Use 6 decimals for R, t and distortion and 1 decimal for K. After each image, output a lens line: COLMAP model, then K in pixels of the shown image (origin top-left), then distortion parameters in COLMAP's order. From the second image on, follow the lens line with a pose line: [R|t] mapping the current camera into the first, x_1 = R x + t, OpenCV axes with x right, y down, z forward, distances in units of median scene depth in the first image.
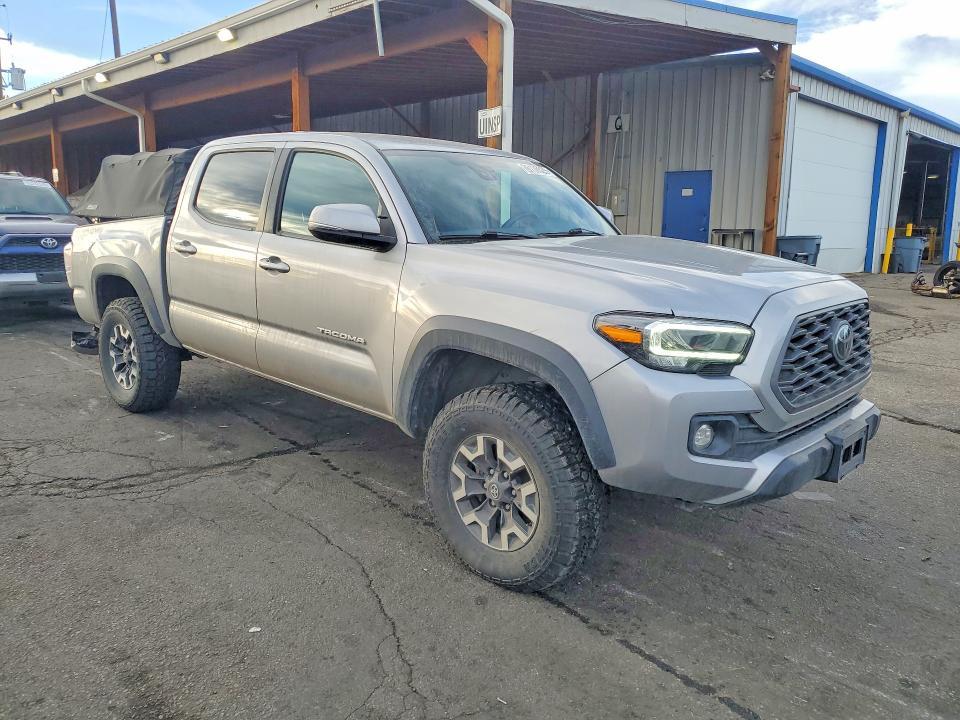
lens RADIAL K [[757.8, 0, 483.4], [0, 757.8, 355.9], [0, 0, 1]] dist [0.028478, 0.002488]
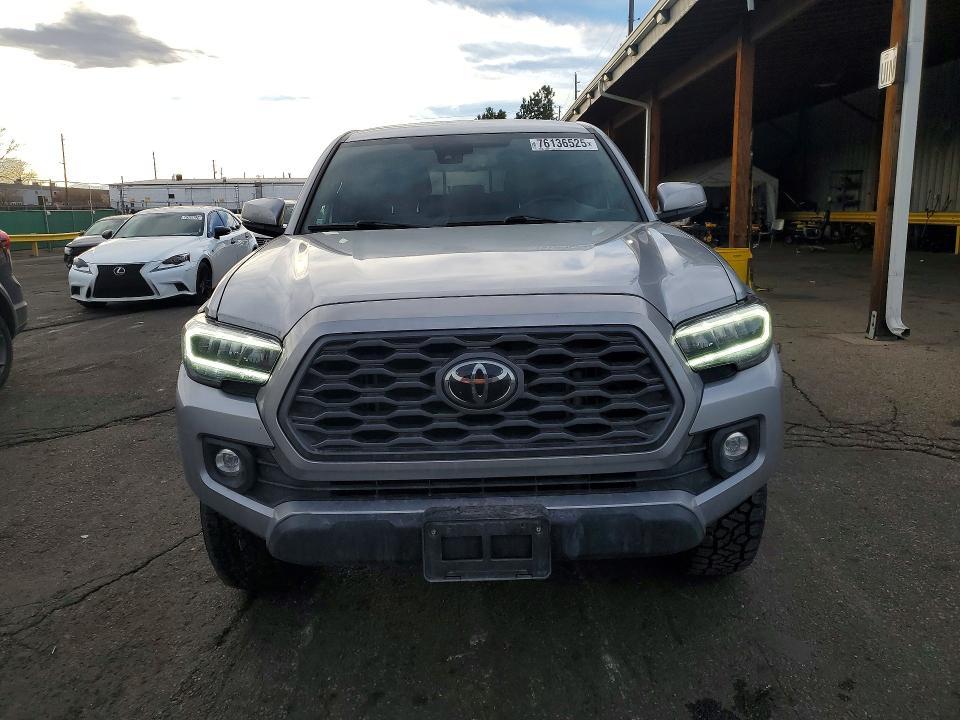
lens RADIAL K [[757.8, 0, 478.0], [0, 757.8, 365.5], [0, 0, 1]] dist [0.028478, 0.002488]
pose [[0.667799, 0.120970, -0.734446, 0.986387], [-0.100096, 0.992338, 0.072435, -0.083972], [0.737581, 0.025143, 0.674791, 0.561418]]
